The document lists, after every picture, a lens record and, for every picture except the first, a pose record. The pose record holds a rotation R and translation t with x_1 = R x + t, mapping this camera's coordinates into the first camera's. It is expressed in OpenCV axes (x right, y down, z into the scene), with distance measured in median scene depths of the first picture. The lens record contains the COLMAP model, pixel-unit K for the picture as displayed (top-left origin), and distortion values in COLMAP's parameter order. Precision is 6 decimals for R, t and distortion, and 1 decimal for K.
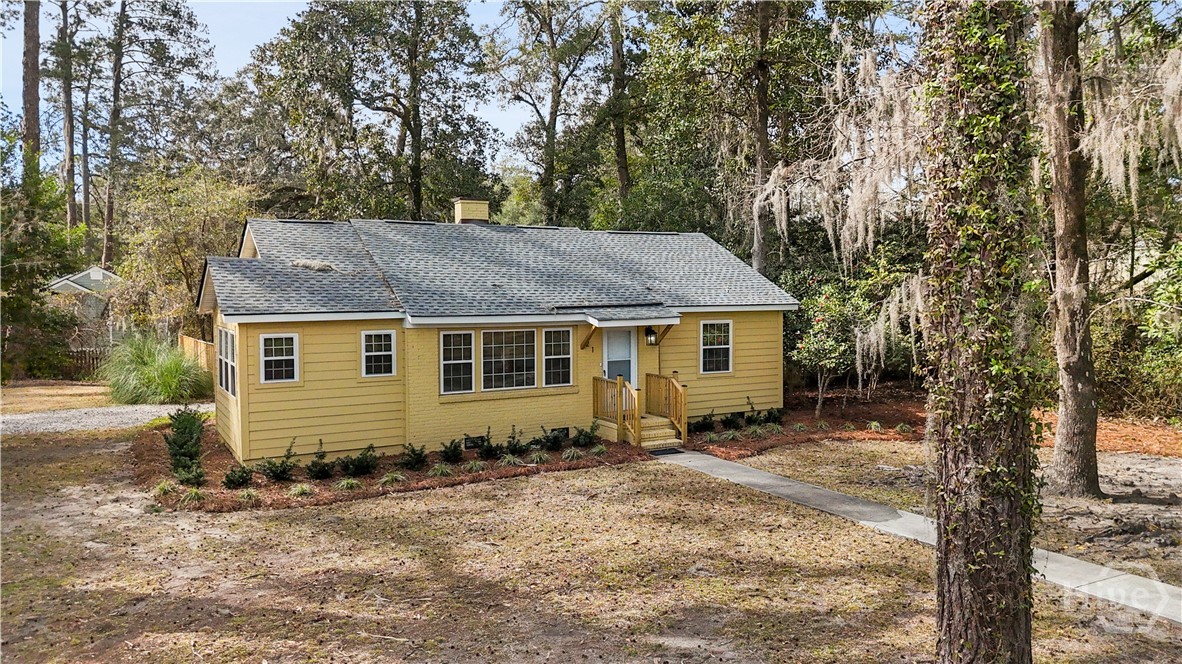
lens RADIAL K [[873.5, 0, 591.0], [0, 873.5, 332.0], [0, 0, 1]] dist [0.059514, -0.065164]
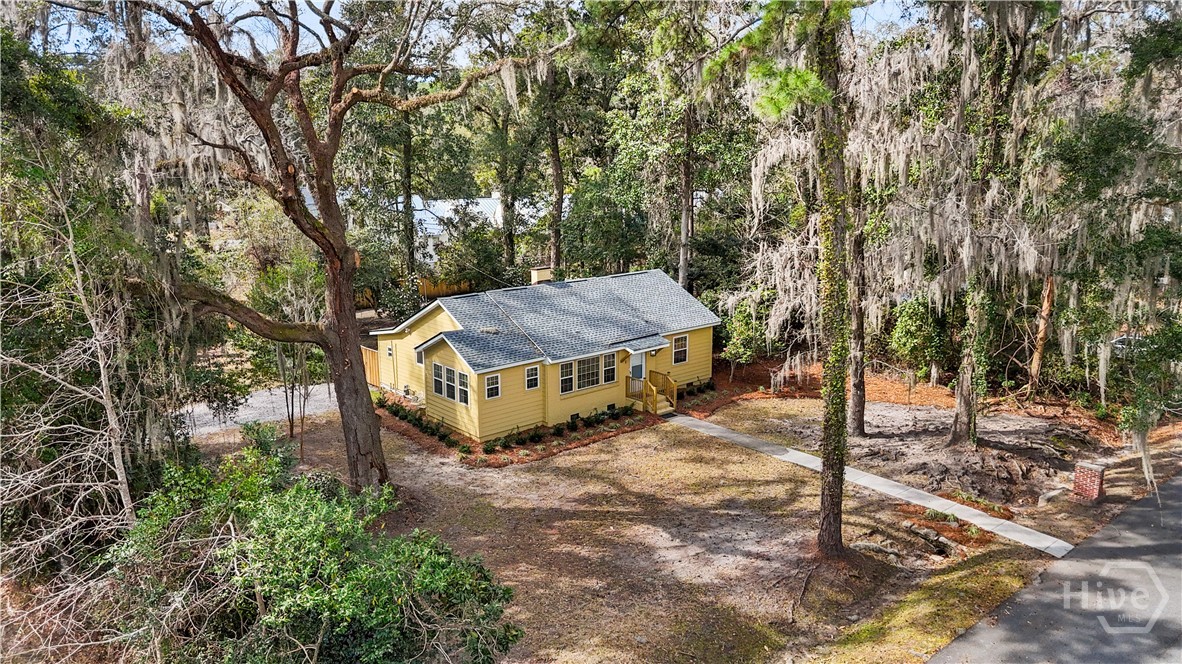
lens RADIAL K [[873.5, 0, 591.0], [0, 873.5, 332.0], [0, 0, 1]] dist [0.059514, -0.065164]
pose [[0.980428, -0.037250, 0.193324, -0.468230], [0.005910, 0.987064, 0.160217, -0.374088], [-0.196791, -0.155939, 0.967965, -0.868693]]
